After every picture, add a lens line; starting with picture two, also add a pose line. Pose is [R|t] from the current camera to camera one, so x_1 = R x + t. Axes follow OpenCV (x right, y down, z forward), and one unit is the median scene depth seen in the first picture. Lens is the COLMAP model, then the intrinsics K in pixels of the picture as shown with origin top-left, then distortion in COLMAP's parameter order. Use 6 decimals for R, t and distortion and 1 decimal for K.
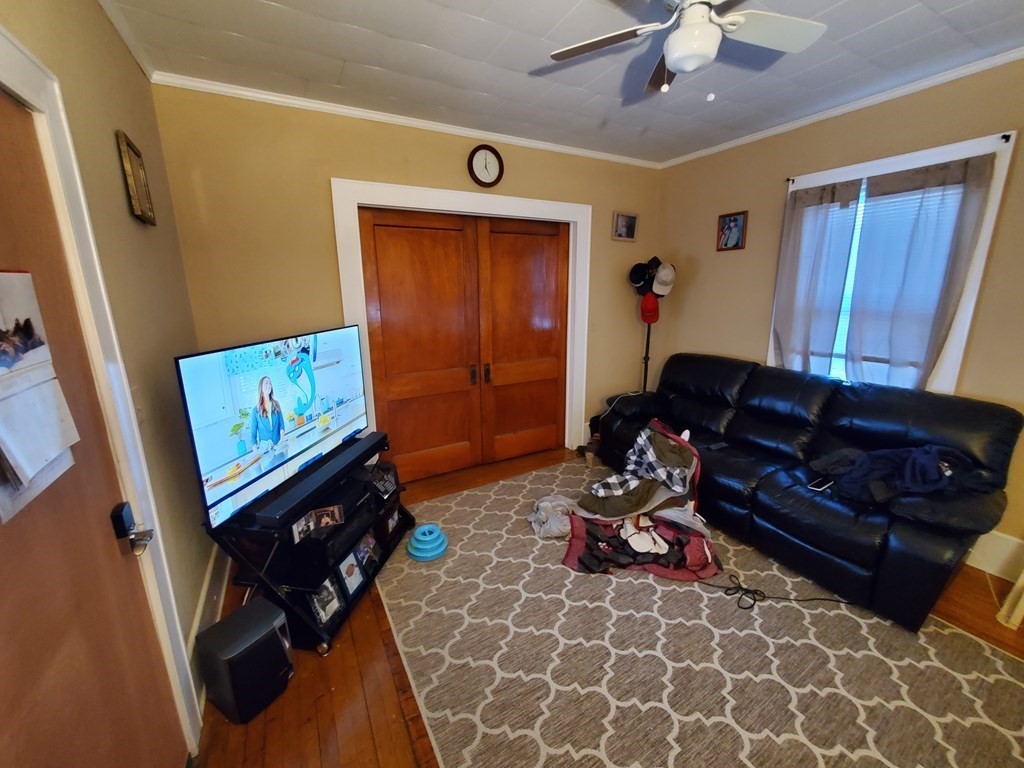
lens RADIAL K [[406.0, 0, 510.7], [0, 406.0, 370.7], [0, 0, 1]] dist [0.000396, -0.000016]
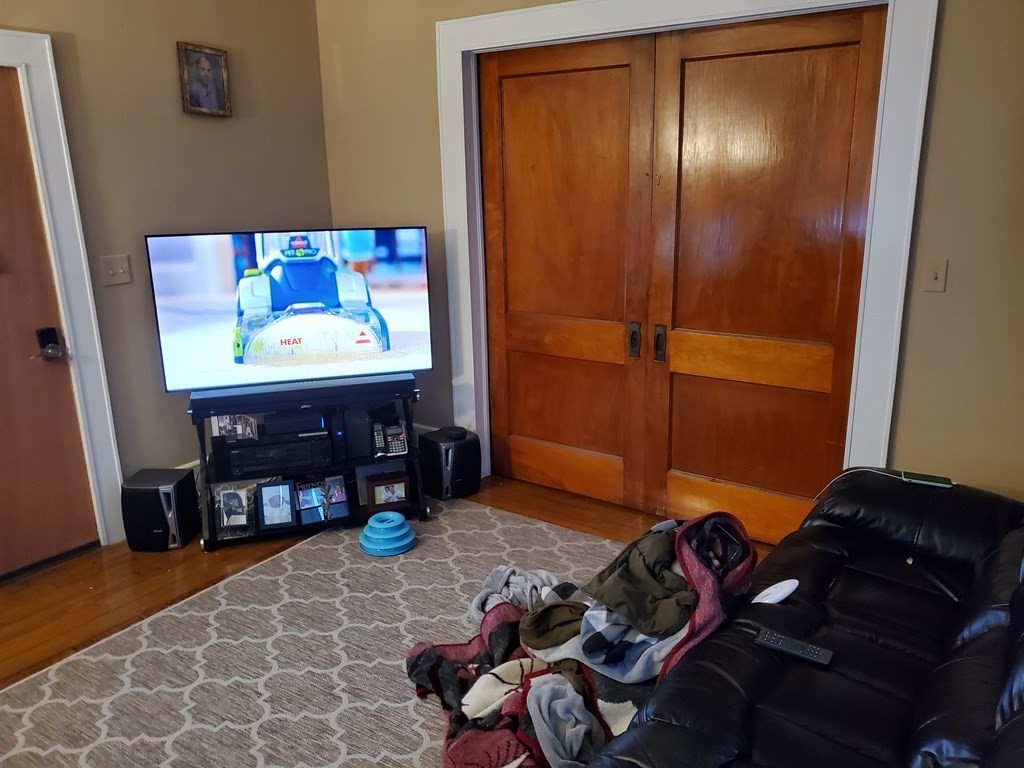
lens RADIAL K [[788.9, 0, 512.0], [0, 788.9, 384.0], [0, 0, 1]] dist [0.009020, 0.006954]
pose [[0.449103, 0.235568, -0.861867, 1.138819], [-0.176151, 0.969029, 0.173069, -0.129322], [0.875944, 0.074093, 0.476689, 0.555267]]
